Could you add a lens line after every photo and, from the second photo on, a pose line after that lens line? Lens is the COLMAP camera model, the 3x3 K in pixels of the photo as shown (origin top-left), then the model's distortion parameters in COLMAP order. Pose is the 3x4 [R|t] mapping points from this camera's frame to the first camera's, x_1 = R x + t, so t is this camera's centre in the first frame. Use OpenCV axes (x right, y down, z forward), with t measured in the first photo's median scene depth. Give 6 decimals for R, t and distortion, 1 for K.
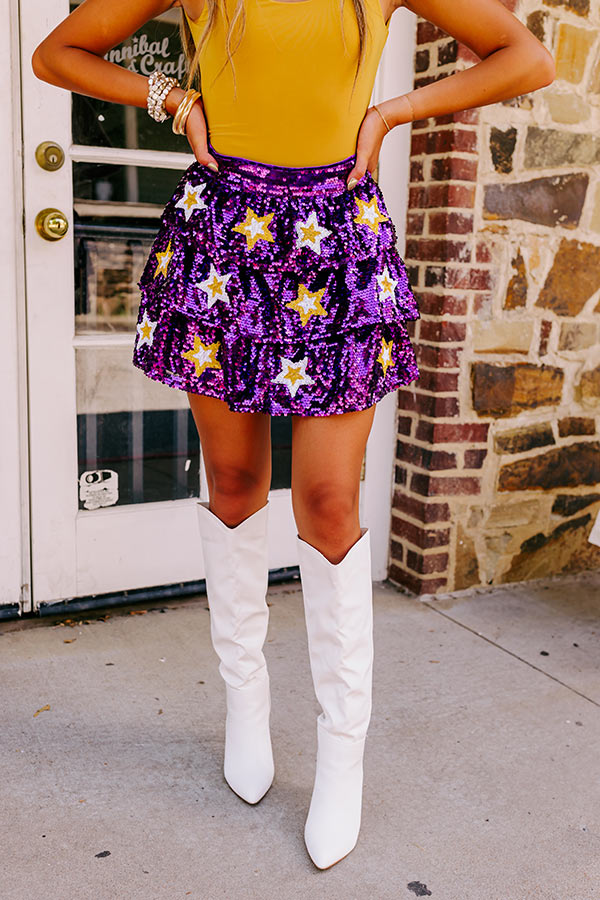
lens RADIAL K [[912.2, 0, 280.2], [0, 912.2, 449.8], [0, 0, 1]] dist [0.003229, -0.003640]
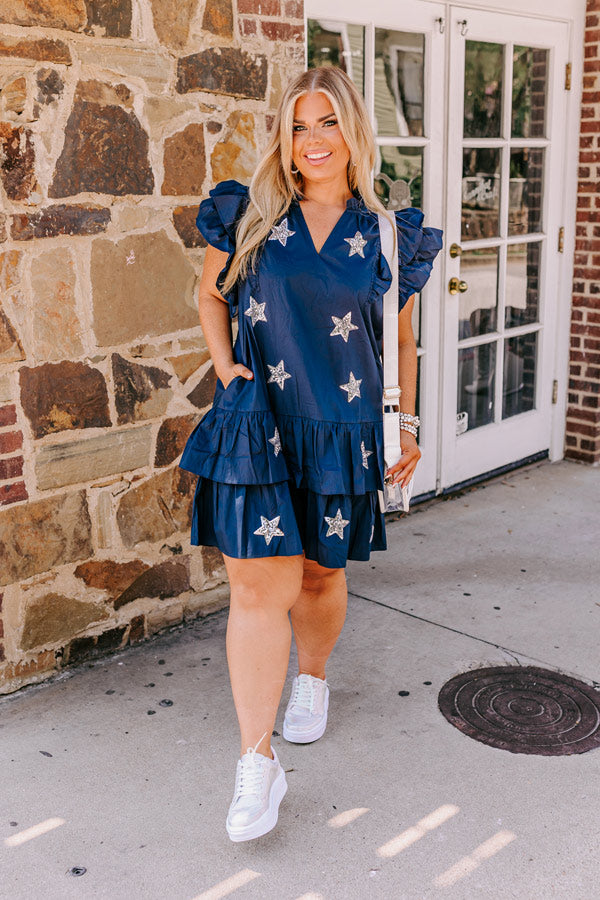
lens RADIAL K [[919.8, 0, 281.0], [0, 919.8, 404.9], [0, 0, 1]] dist [0.006783, -0.004796]
pose [[0.964660, -0.109471, 0.239681, -0.887964], [0.102235, 0.993854, 0.042458, -0.097754], [-0.242856, -0.016454, 0.969923, -0.626675]]
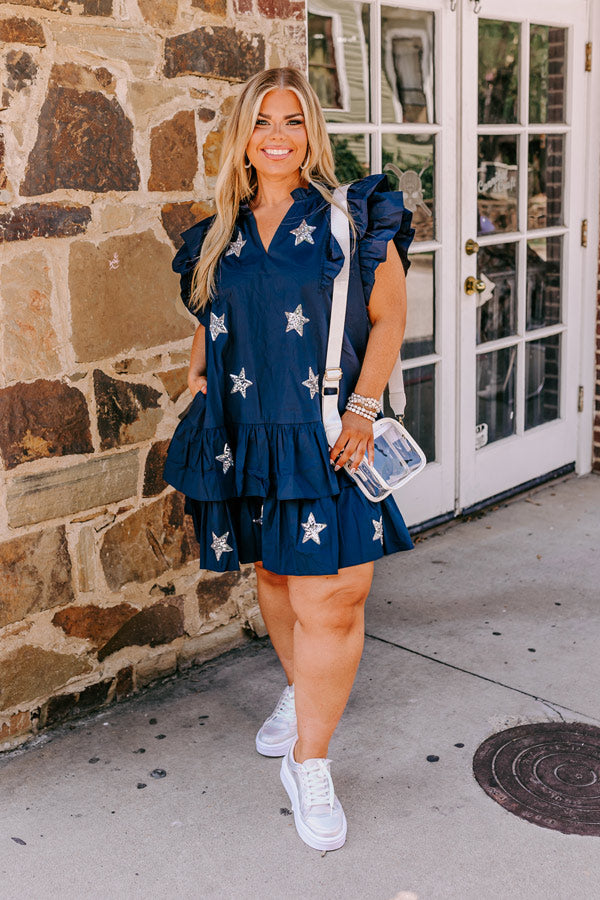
lens RADIAL K [[961.3, 0, 272.7], [0, 961.3, 372.7], [0, 0, 1]] dist [0.009502, -0.018383]
pose [[0.963720, -0.113524, 0.241571, -0.876402], [0.115111, 0.993324, 0.007579, -0.115007], [-0.240818, 0.020503, 0.970354, -0.543405]]
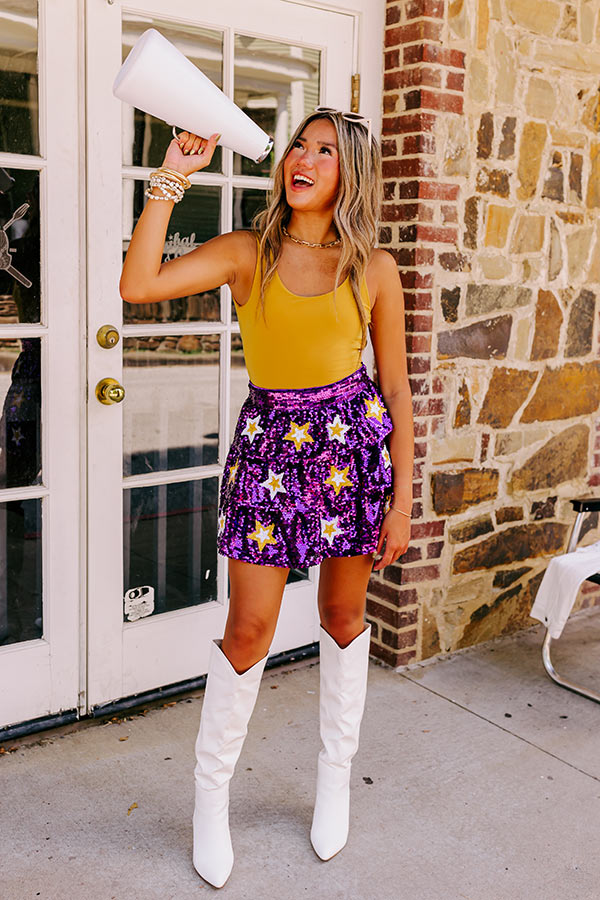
lens RADIAL K [[919.8, 0, 281.0], [0, 919.8, 404.9], [0, 0, 1]] dist [0.006783, -0.004796]
pose [[0.988098, -0.028886, 0.151090, -0.172049], [0.037601, 0.997770, -0.055144, -0.125829], [-0.149160, 0.060169, 0.986981, -0.191492]]
